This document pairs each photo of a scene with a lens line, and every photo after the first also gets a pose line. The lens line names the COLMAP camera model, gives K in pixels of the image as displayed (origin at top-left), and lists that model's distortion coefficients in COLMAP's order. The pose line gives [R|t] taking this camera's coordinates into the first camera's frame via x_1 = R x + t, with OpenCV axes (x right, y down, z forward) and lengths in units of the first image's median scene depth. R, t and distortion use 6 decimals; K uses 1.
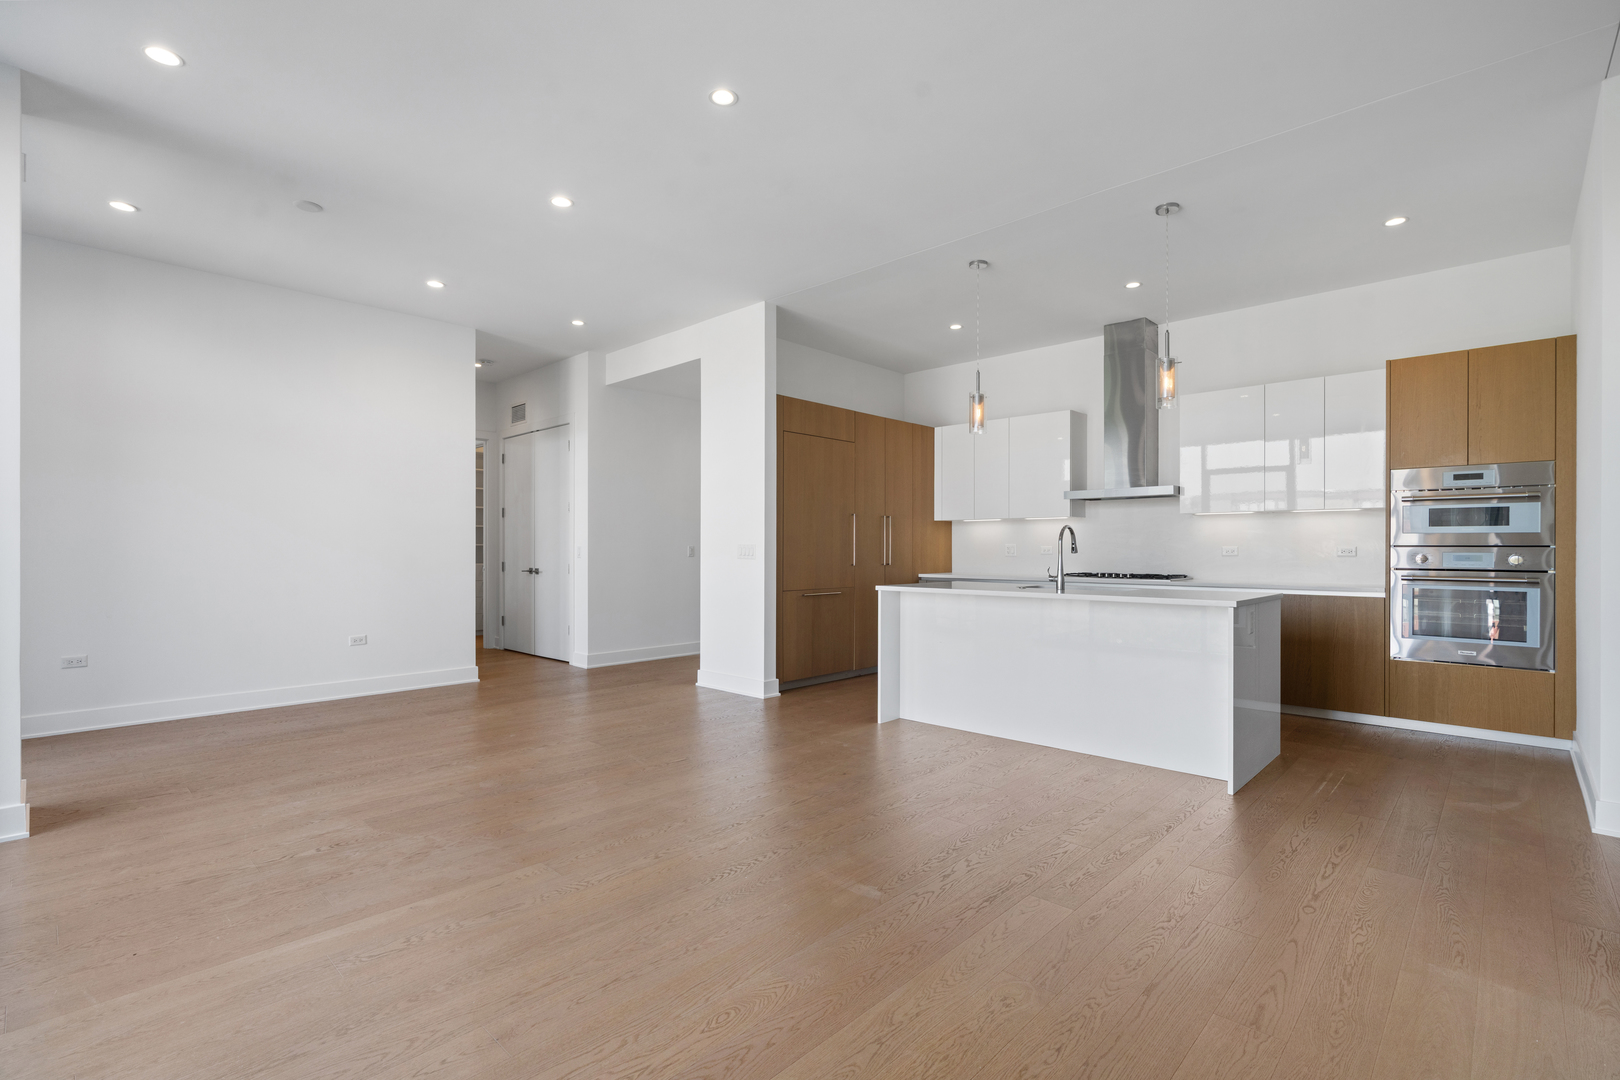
lens RADIAL K [[745.5, 0, 798.1], [0, 745.5, 549.0], [0, 0, 1]] dist [-0.001854, 0.000284]
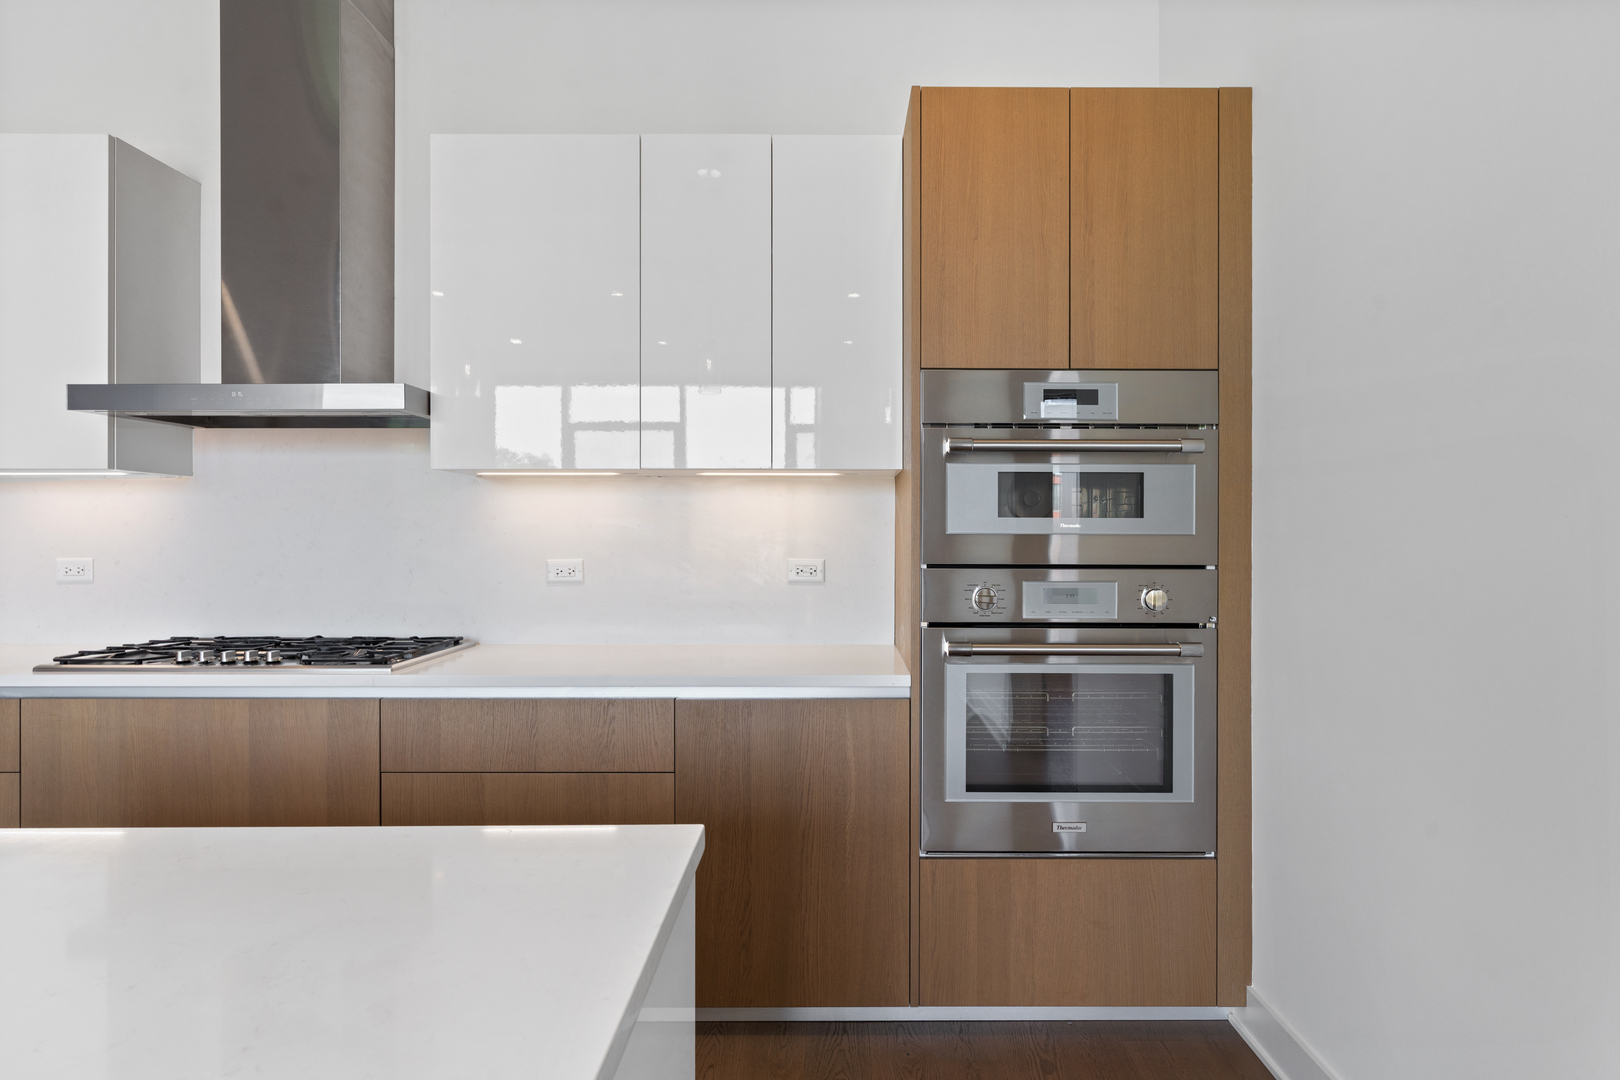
lens RADIAL K [[879.8, 0, 846.5], [0, 879.8, 542.9], [0, 0, 1]] dist [0.019465, -0.000077]
pose [[0.712460, -0.010081, 0.701640, 0.489859], [0.001676, 0.999918, 0.012665, -0.024242], [-0.701711, -0.007847, 0.712419, 0.769629]]
